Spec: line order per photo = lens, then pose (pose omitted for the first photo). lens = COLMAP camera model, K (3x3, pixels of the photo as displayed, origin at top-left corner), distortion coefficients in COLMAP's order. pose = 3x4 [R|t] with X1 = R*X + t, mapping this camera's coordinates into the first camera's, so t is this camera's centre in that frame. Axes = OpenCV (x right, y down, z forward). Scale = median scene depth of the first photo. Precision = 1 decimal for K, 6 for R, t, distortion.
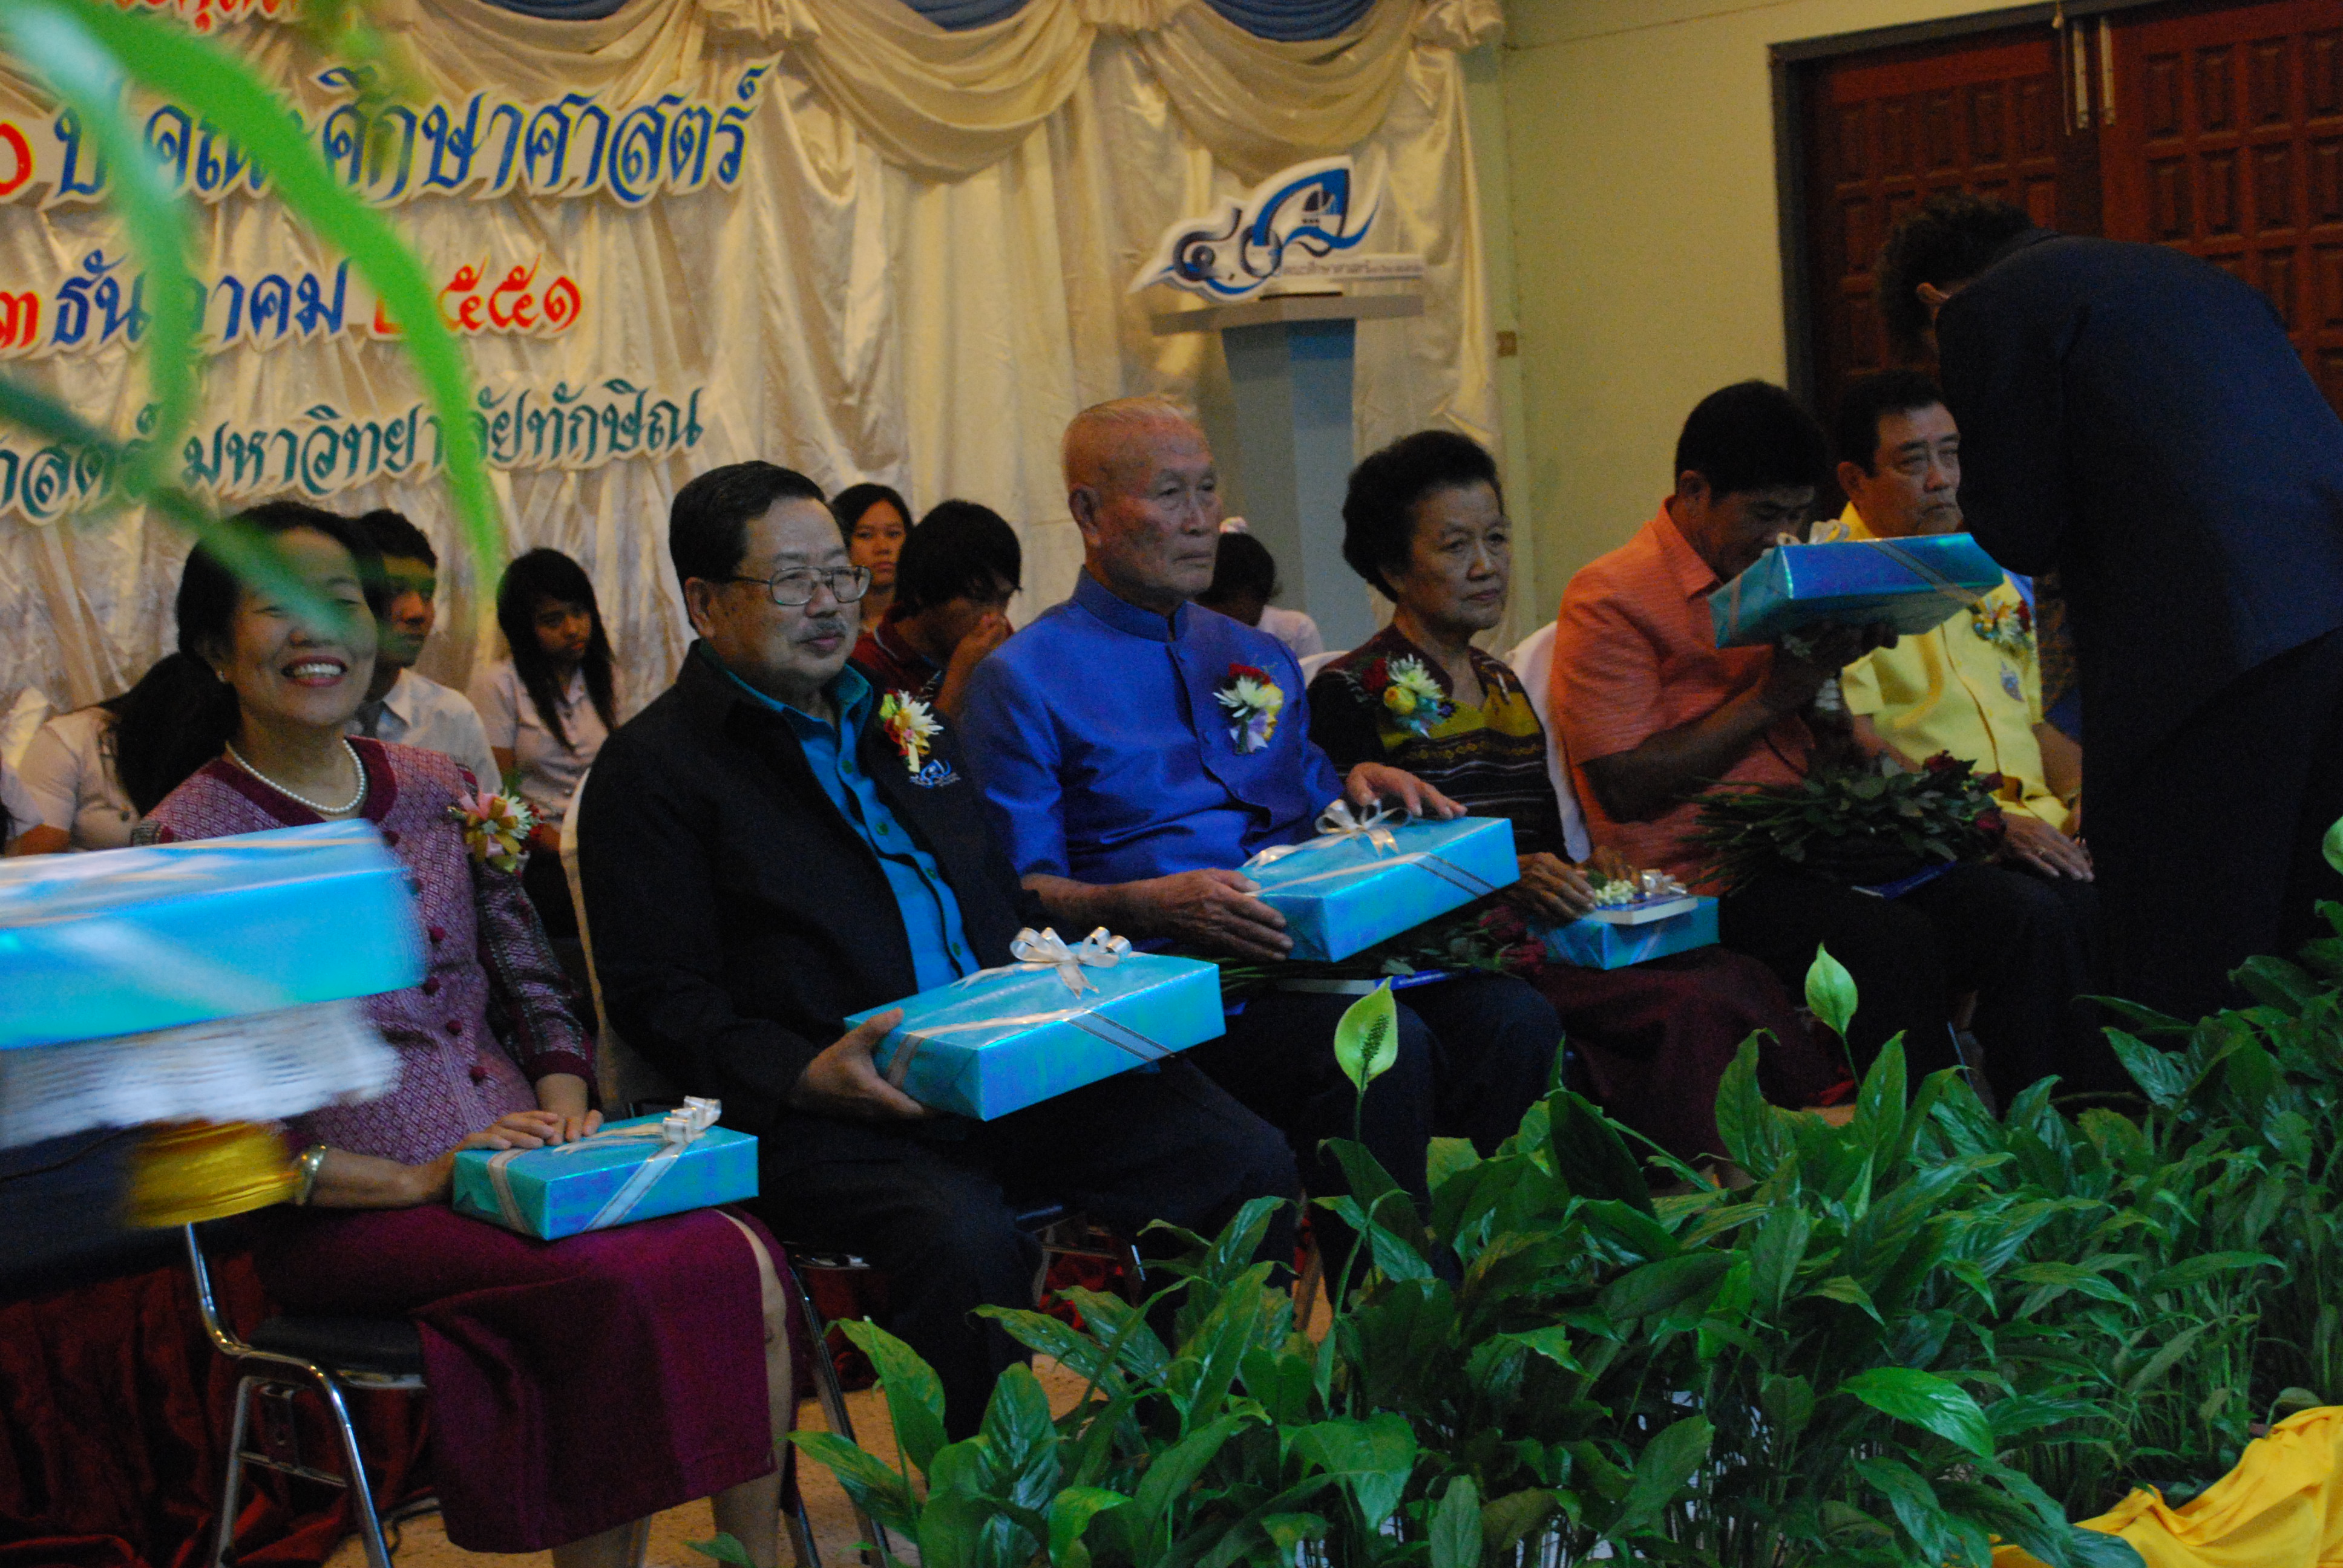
lens RADIAL K [[3311.1, 0, 1170.5], [0, 3311.1, 794.4], [0, 0, 1]] dist [-0.037916, 0.064126]
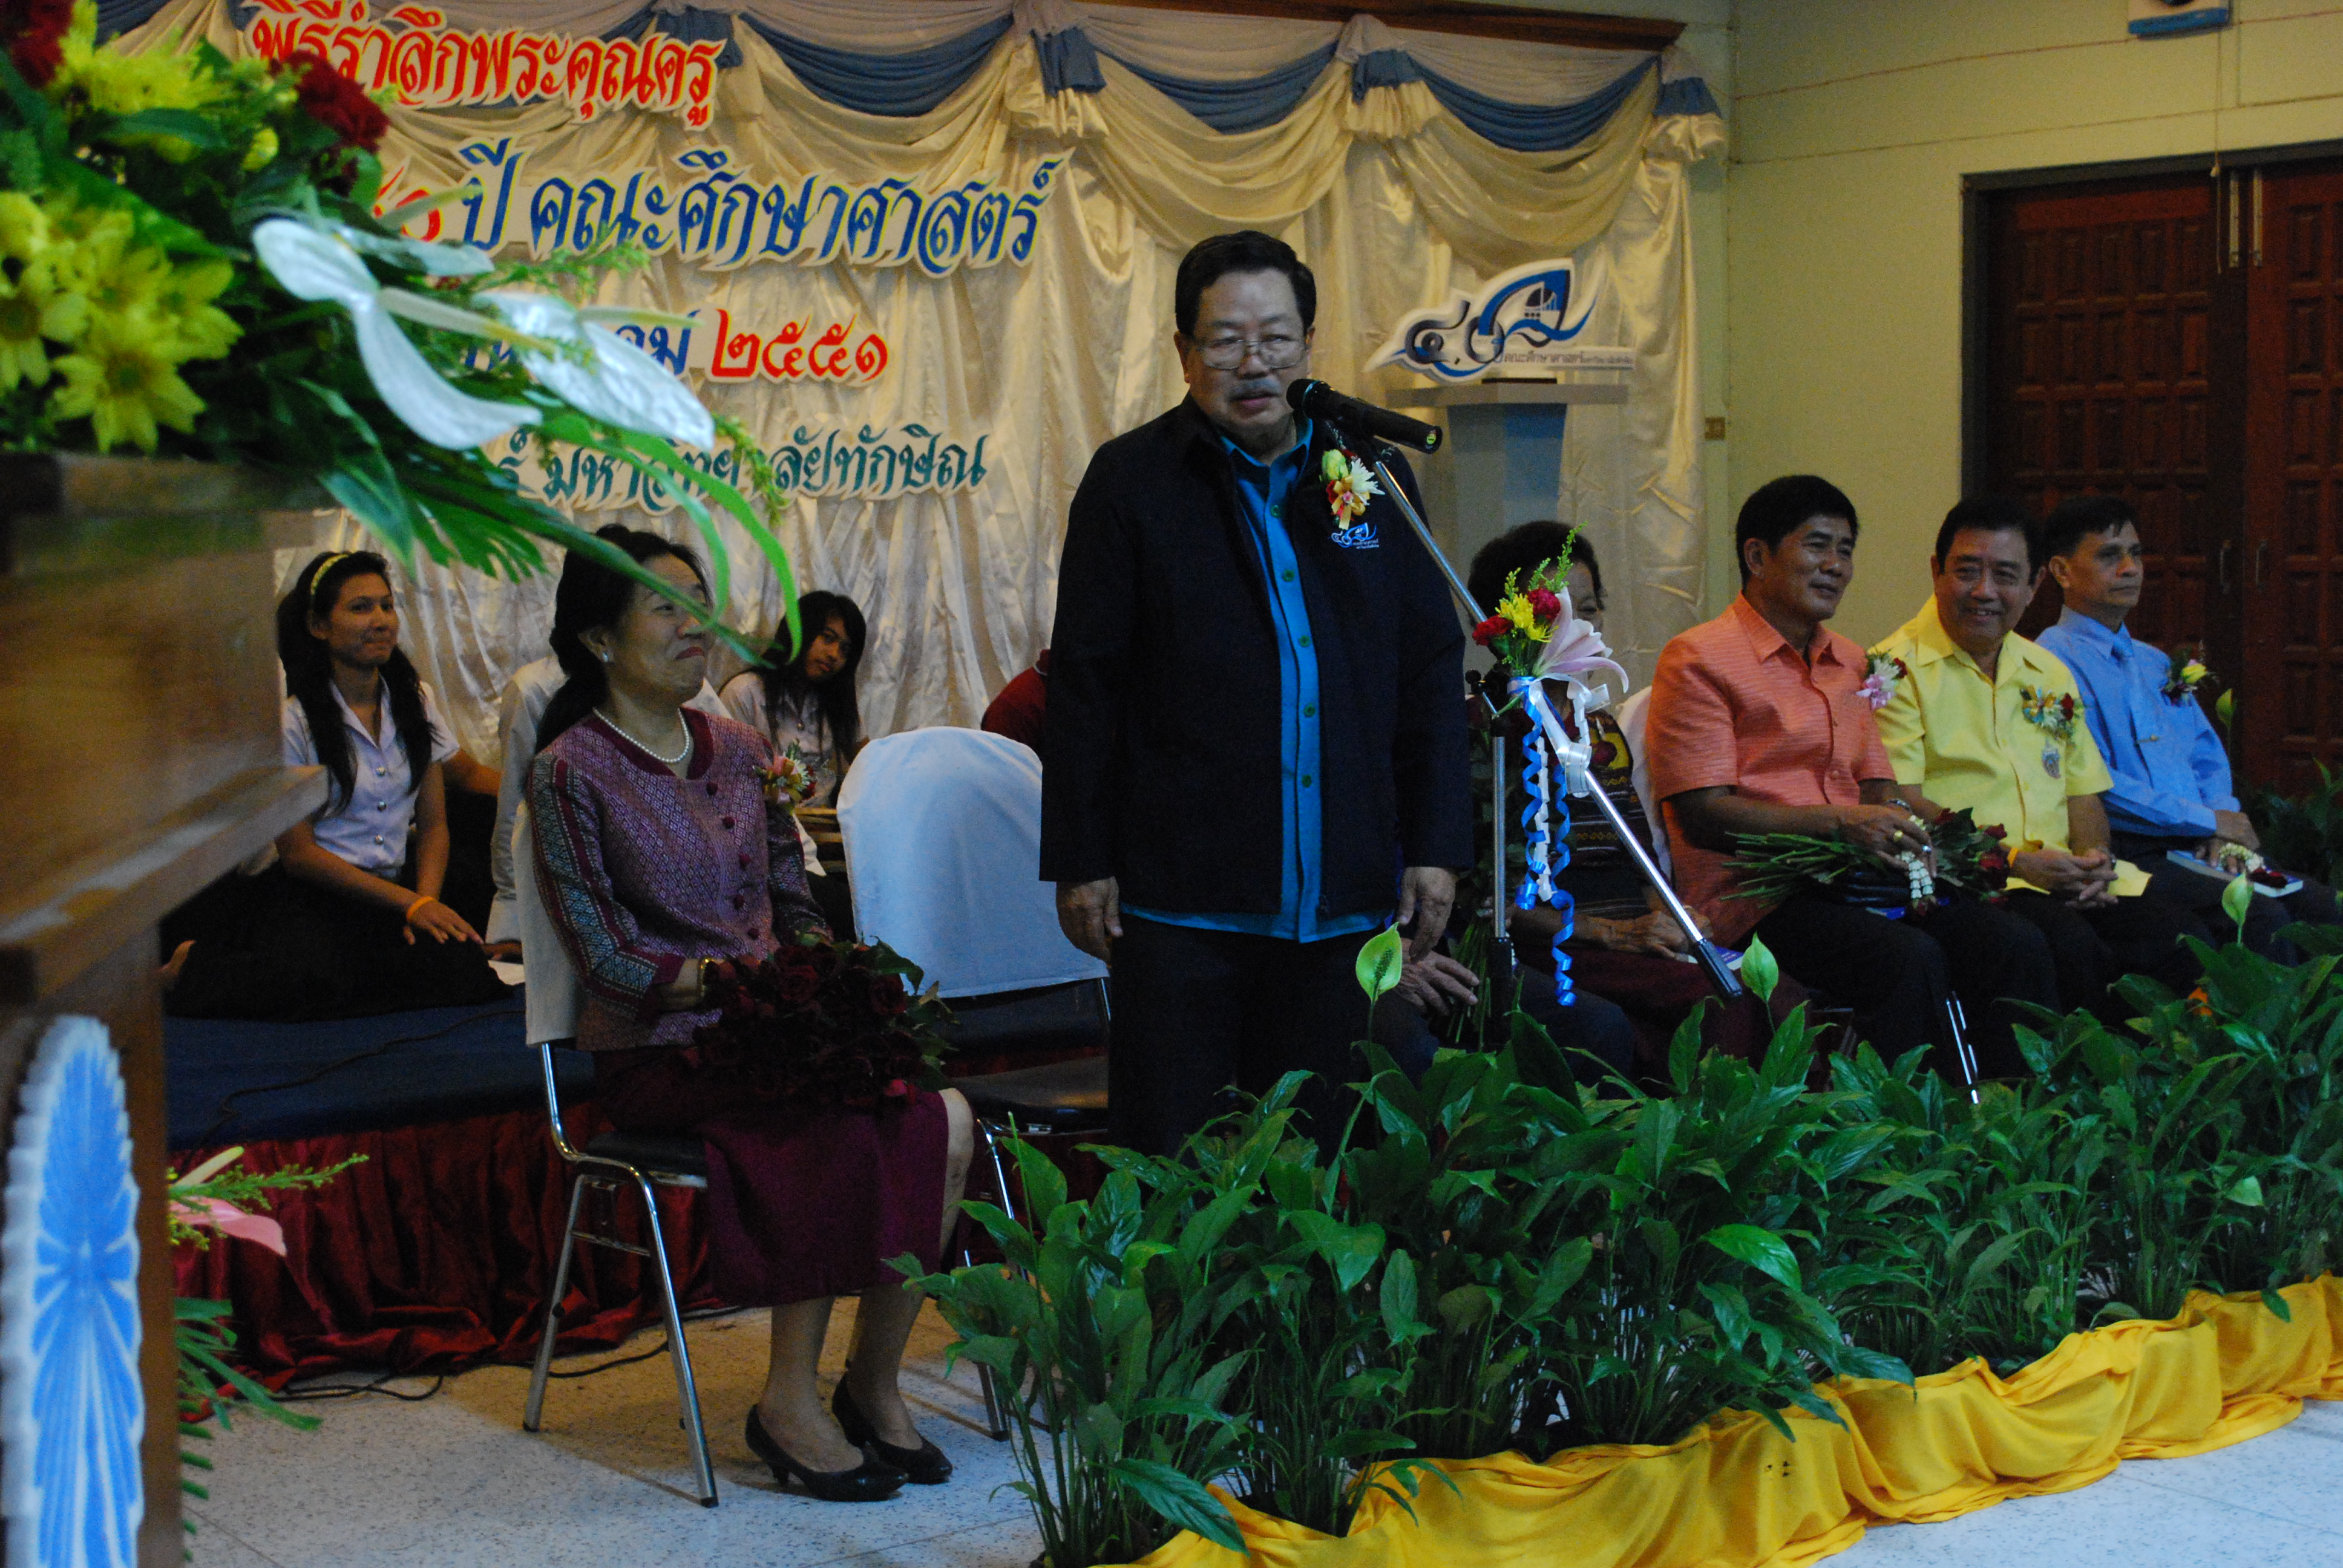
lens RADIAL K [[3332.0, 0, 1169.7], [0, 3332.0, 785.9], [0, 0, 1]] dist [-0.033265, 0.039606]
pose [[0.994223, 0.063194, -0.086763, 0.031856], [-0.064176, 0.997902, -0.008571, 0.005324], [0.086039, 0.014089, 0.996192, -0.157840]]
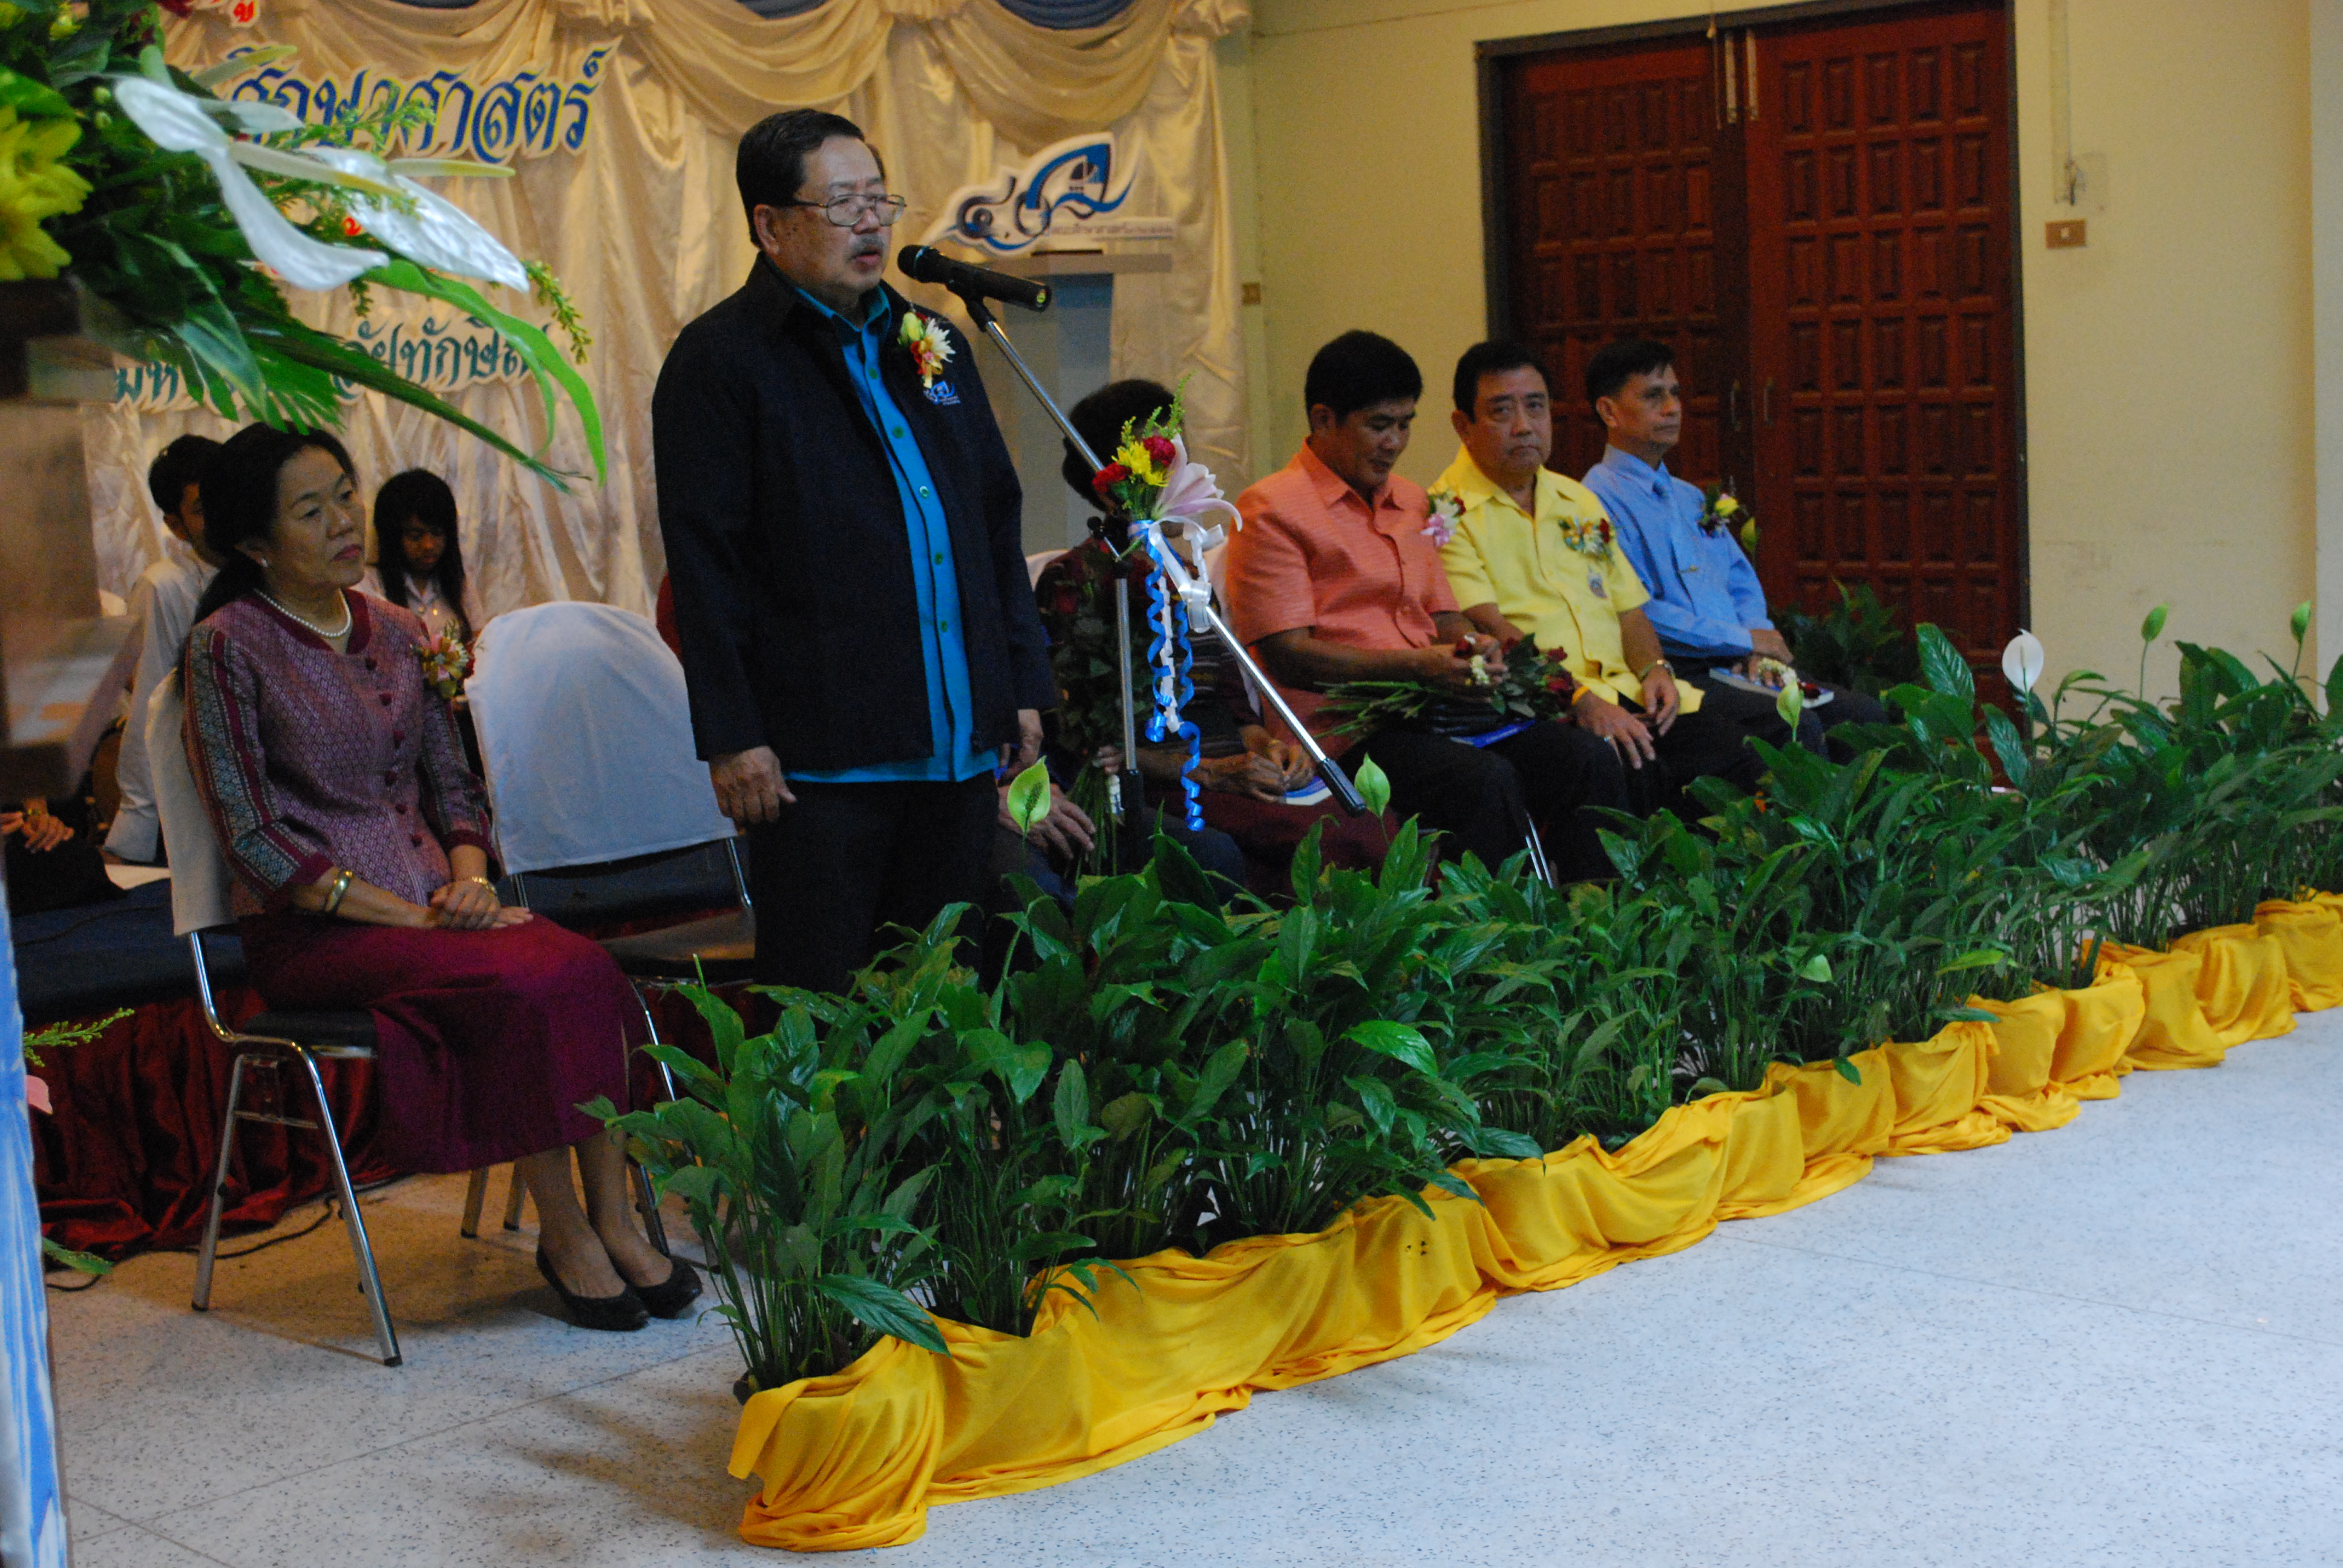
lens RADIAL K [[3265.0, 0, 1171.5], [0, 3265.0, 784.0], [0, 0, 1]] dist [-0.031927, -0.017294]
pose [[0.998282, 0.011147, 0.057527, 0.013756], [-0.012428, 0.999682, 0.021958, 0.012252], [-0.057264, -0.022635, 0.998102, -0.173353]]
